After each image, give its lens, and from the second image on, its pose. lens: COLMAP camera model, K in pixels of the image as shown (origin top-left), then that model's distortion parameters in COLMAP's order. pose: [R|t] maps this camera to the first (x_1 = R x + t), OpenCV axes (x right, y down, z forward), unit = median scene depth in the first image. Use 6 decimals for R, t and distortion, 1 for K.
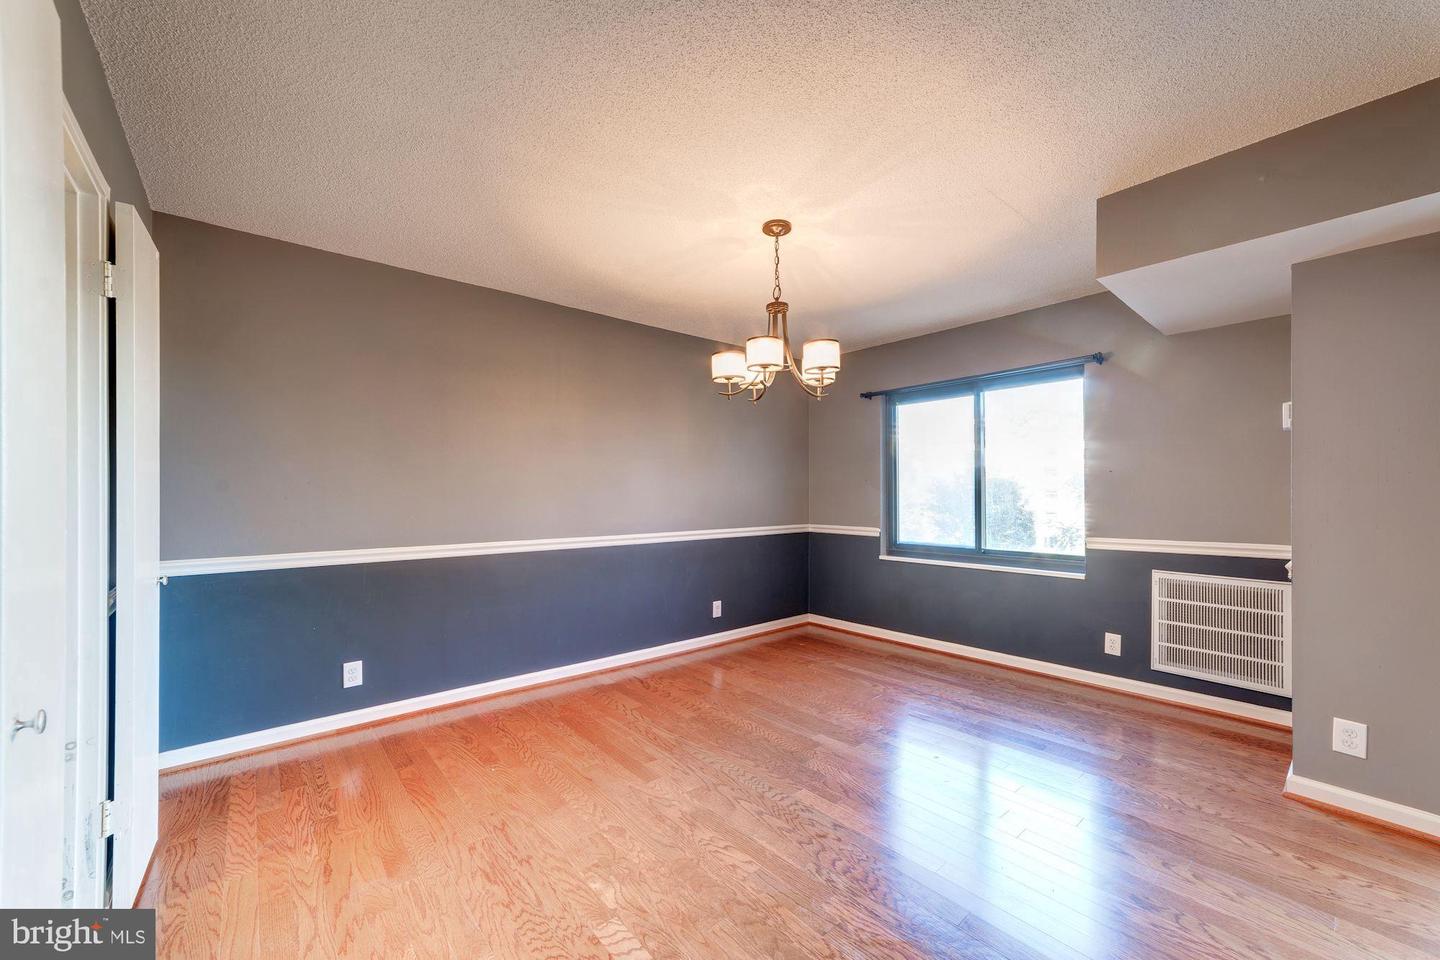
lens RADIAL K [[563.4, 0, 731.1], [0, 563.4, 488.5], [0, 0, 1]] dist [-0.009991, 0.006573]
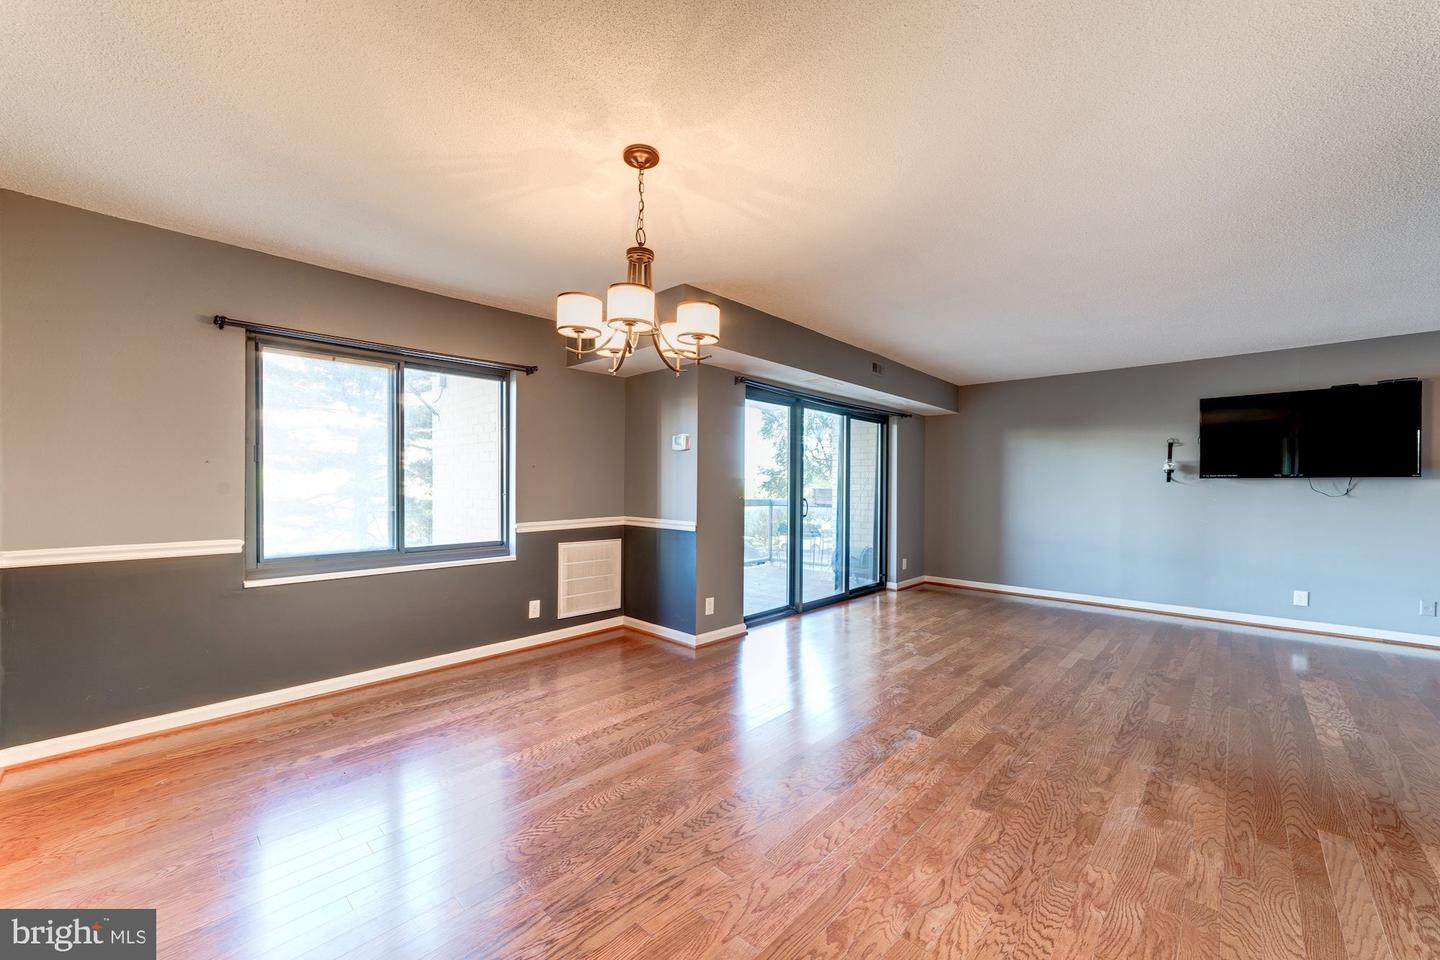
lens RADIAL K [[554.2, 0, 714.5], [0, 554.2, 485.7], [0, 0, 1]] dist [-0.001060, 0.000134]
pose [[-0.090623, -0.000200, 0.995885, -0.550633], [-0.010390, 0.999946, -0.000744, 0.008122], [-0.995831, -0.010415, -0.090620, 0.732611]]
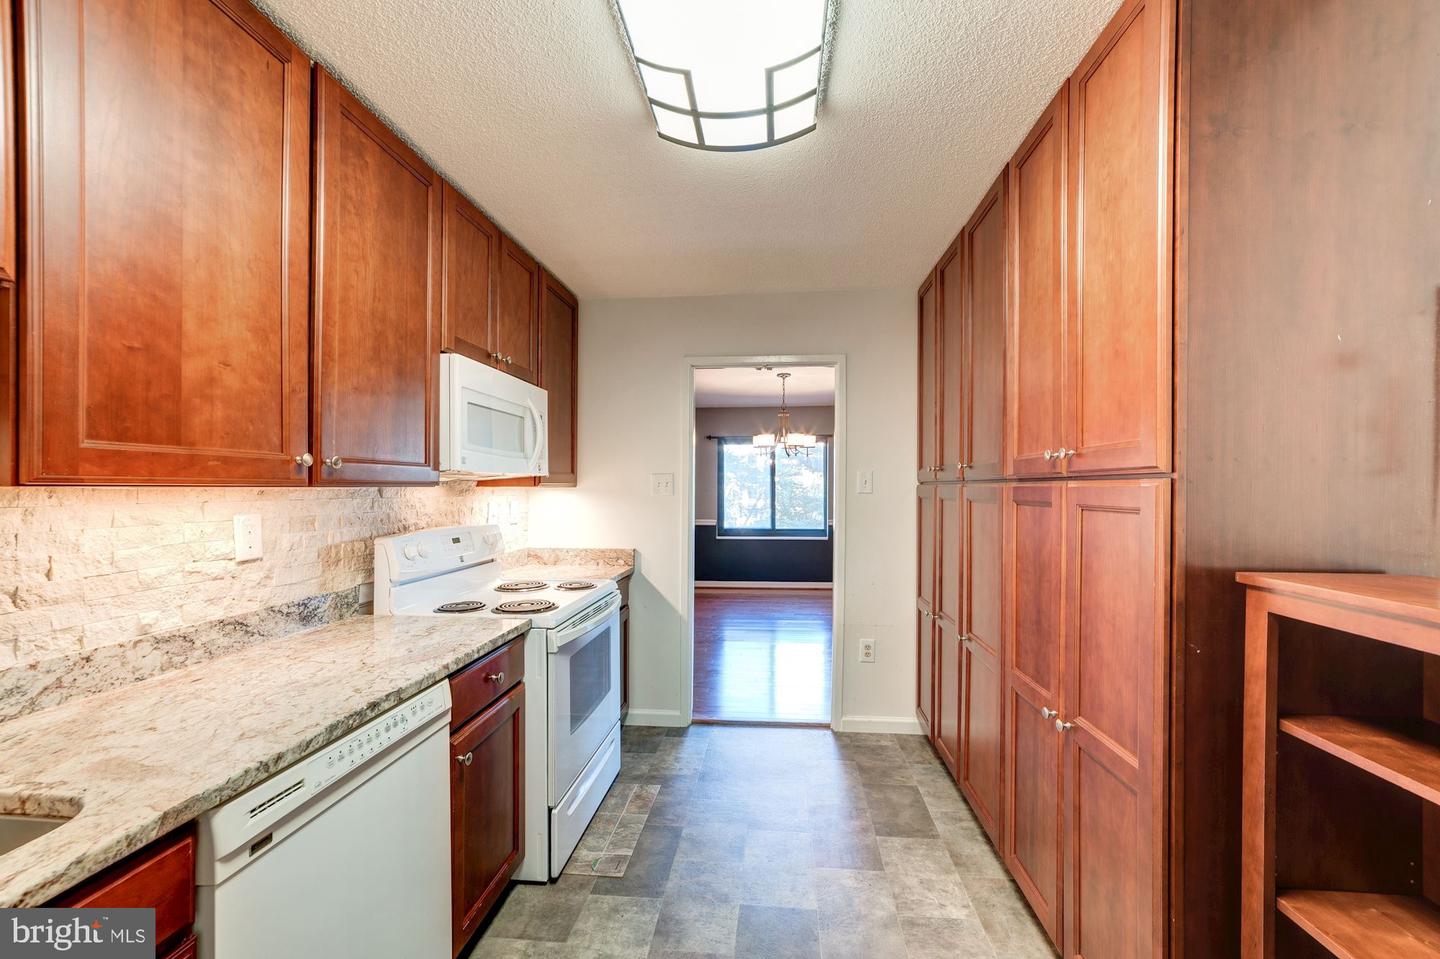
lens RADIAL K [[563.4, 0, 731.1], [0, 563.4, 488.0], [0, 0, 1]] dist [-0.009991, 0.006573]
pose [[0.725868, 0.004547, 0.687819, -1.149843], [-0.007783, 0.999968, 0.001603, -0.035351], [-0.687790, -0.006517, 0.725880, -0.306221]]
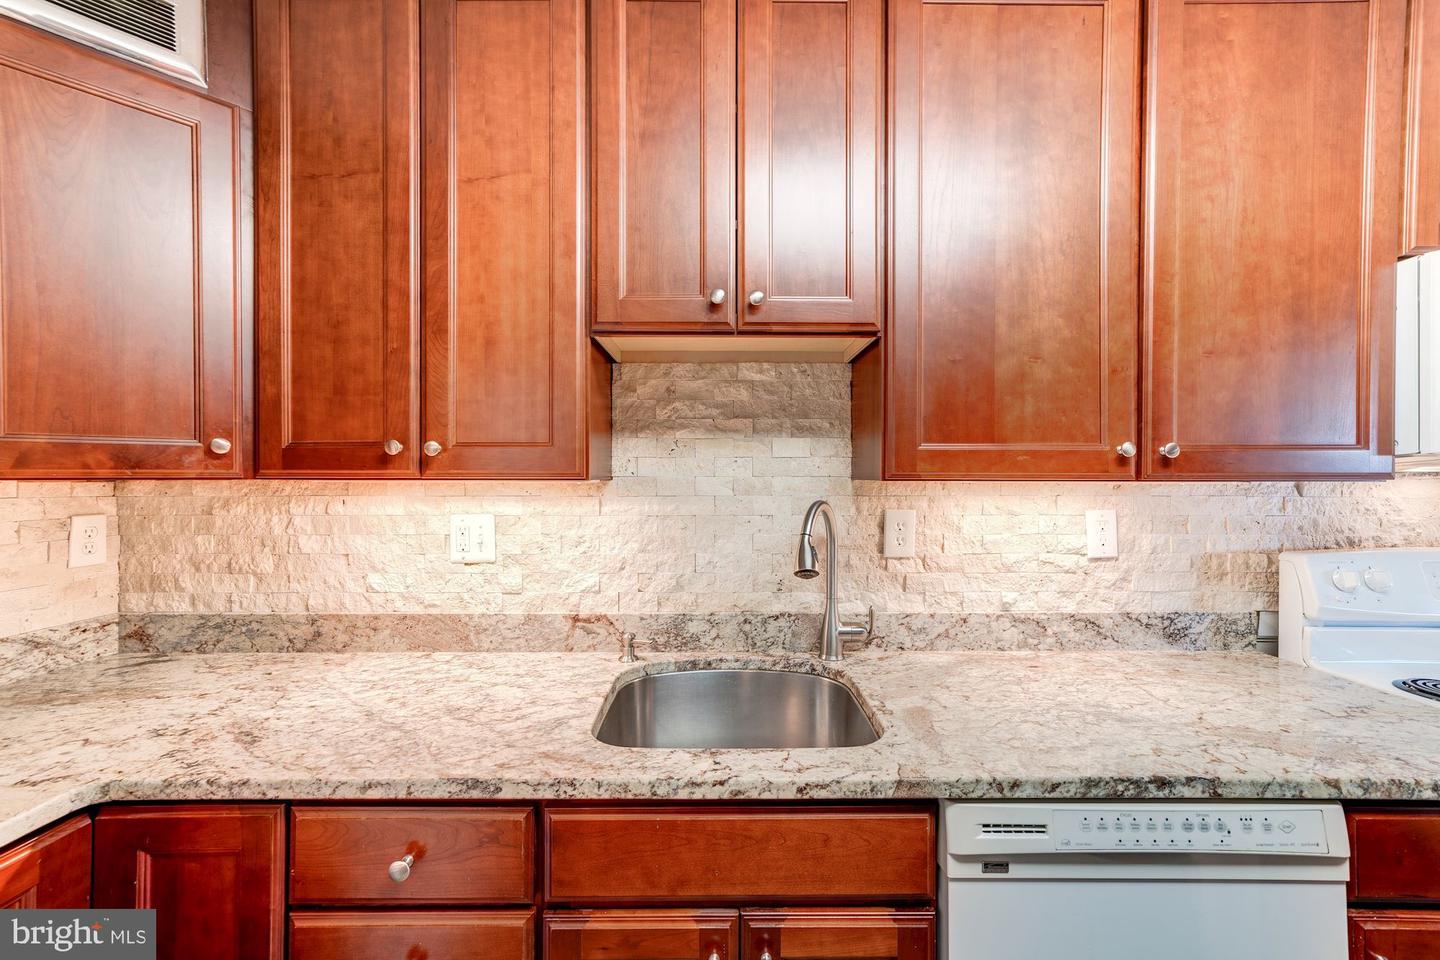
lens RADIAL K [[562.0, 0, 719.3], [0, 562.0, 478.5], [0, 0, 1]] dist [-0.011132, 0.007333]
pose [[0.751299, 0.004610, -0.659946, -1.057778], [-0.001102, 0.999983, 0.005731, -0.036485], [0.659962, -0.003579, 0.751291, -0.225580]]
